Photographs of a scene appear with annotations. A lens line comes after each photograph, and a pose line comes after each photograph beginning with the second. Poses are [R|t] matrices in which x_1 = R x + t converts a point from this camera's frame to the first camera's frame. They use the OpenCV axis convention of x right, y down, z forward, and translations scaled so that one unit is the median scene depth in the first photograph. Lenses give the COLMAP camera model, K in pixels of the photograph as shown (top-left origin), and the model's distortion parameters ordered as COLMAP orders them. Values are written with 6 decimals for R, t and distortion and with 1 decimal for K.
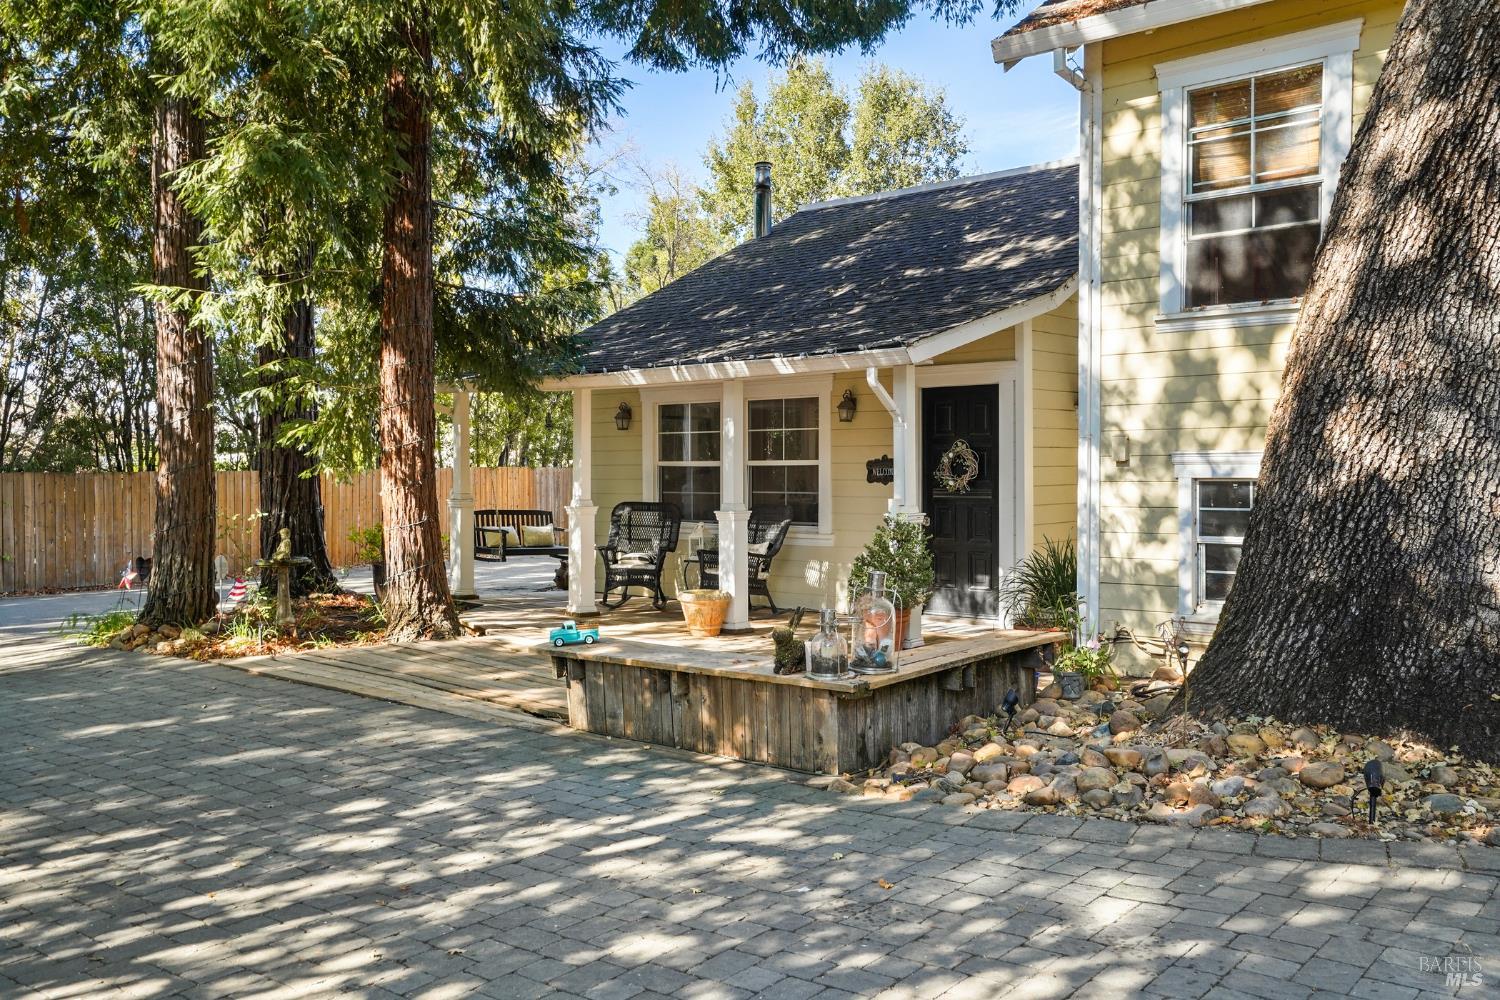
lens RADIAL K [[1298.9, 0, 750.6], [0, 1298.9, 470.9], [0, 0, 1]] dist [-0.002112, 0.132837]
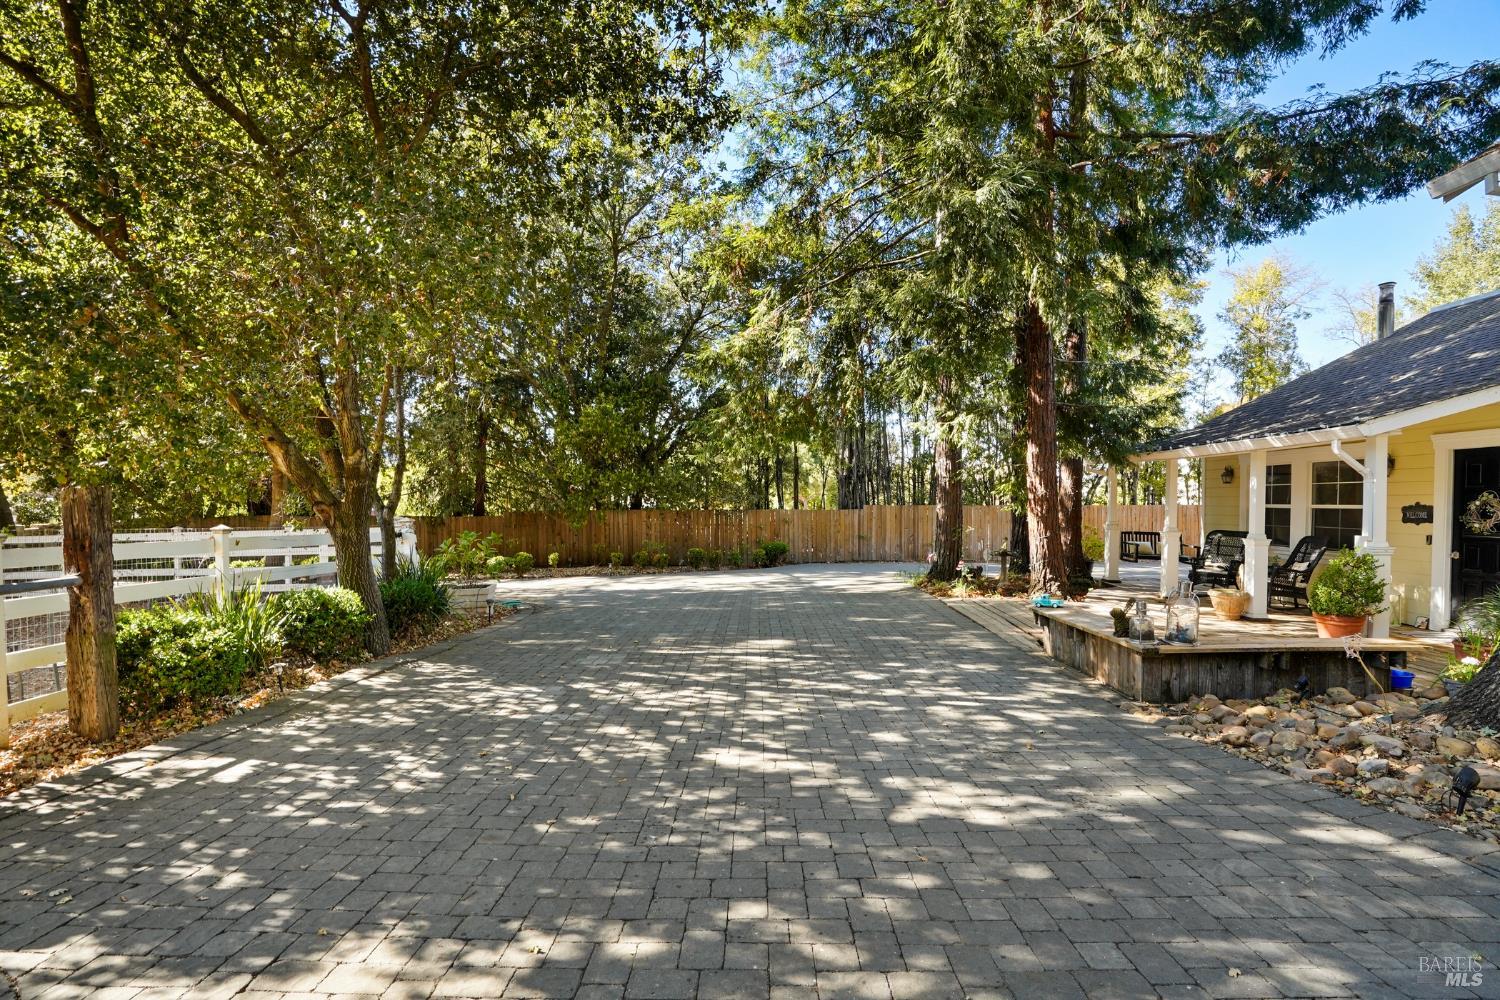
lens RADIAL K [[716.3, 0, 750.0], [0, 716.3, 500.0], [0, 0, 1]] dist [-0.002606, -0.000290]
pose [[0.631093, 0.008725, -0.775658, 0.269206], [-0.011114, 0.999936, 0.002205, -0.009681], [0.775628, 0.007228, 0.631149, 0.030984]]
